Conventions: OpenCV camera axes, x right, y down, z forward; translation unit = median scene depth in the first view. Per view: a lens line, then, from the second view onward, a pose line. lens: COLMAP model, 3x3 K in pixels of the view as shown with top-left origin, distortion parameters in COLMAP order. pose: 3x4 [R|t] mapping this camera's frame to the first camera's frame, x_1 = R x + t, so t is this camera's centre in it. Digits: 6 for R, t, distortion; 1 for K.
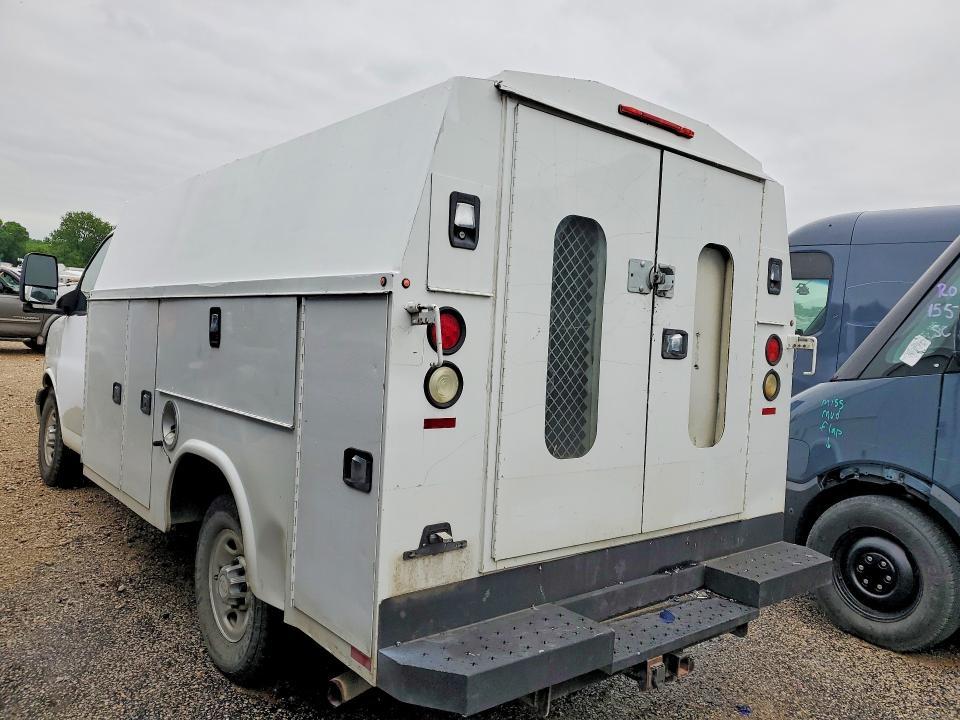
lens RADIAL K [[738.7, 0, 472.6], [0, 738.7, 364.8], [0, 0, 1]] dist [0.095036, -0.102127]
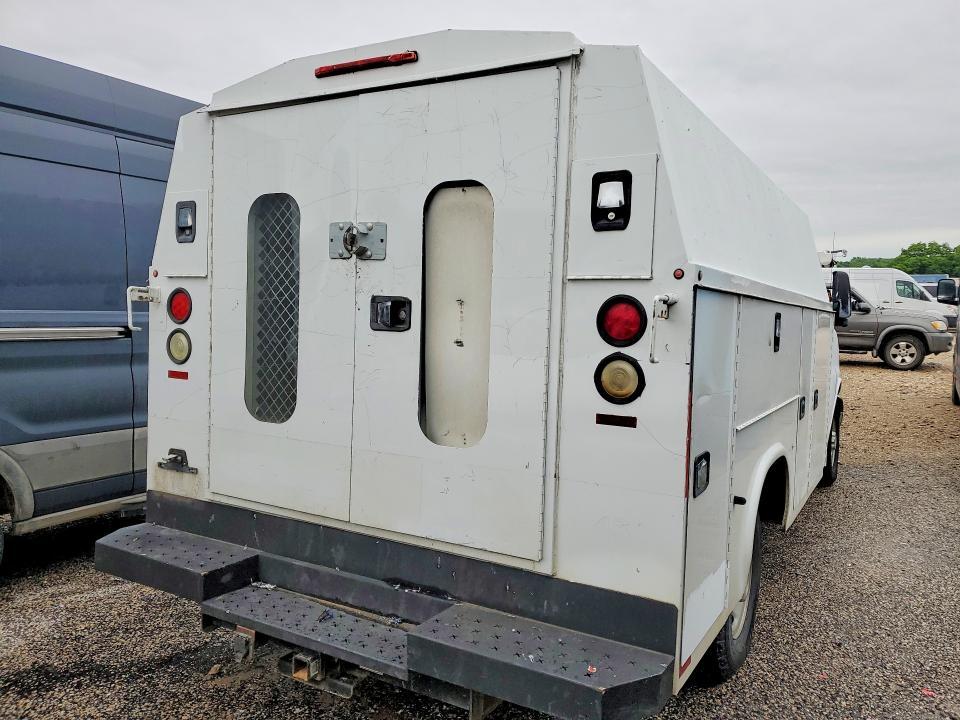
lens RADIAL K [[718.7, 0, 480.0], [0, 718.7, 360.0], [0, 0, 1]] dist [0.087670, -0.140642]
pose [[0.352096, 0.016850, -0.935812, 1.144628], [-0.047698, 0.998862, 0.000039, 0.022070], [0.934748, 0.044623, 0.352499, 0.861282]]
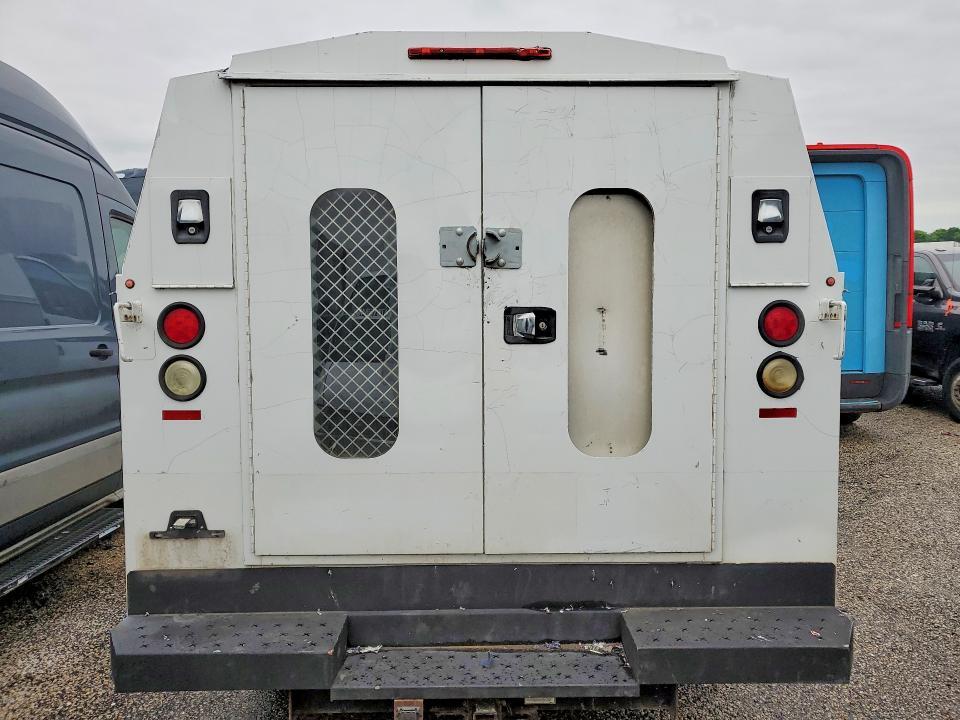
lens RADIAL K [[718.7, 0, 480.0], [0, 718.7, 360.0], [0, 0, 1]] dist [0.087670, -0.140642]
pose [[0.772463, -0.010055, -0.634980, 0.766163], [0.021662, 0.999710, 0.010523, 0.000778], [0.634690, -0.021884, 0.772457, 0.392983]]
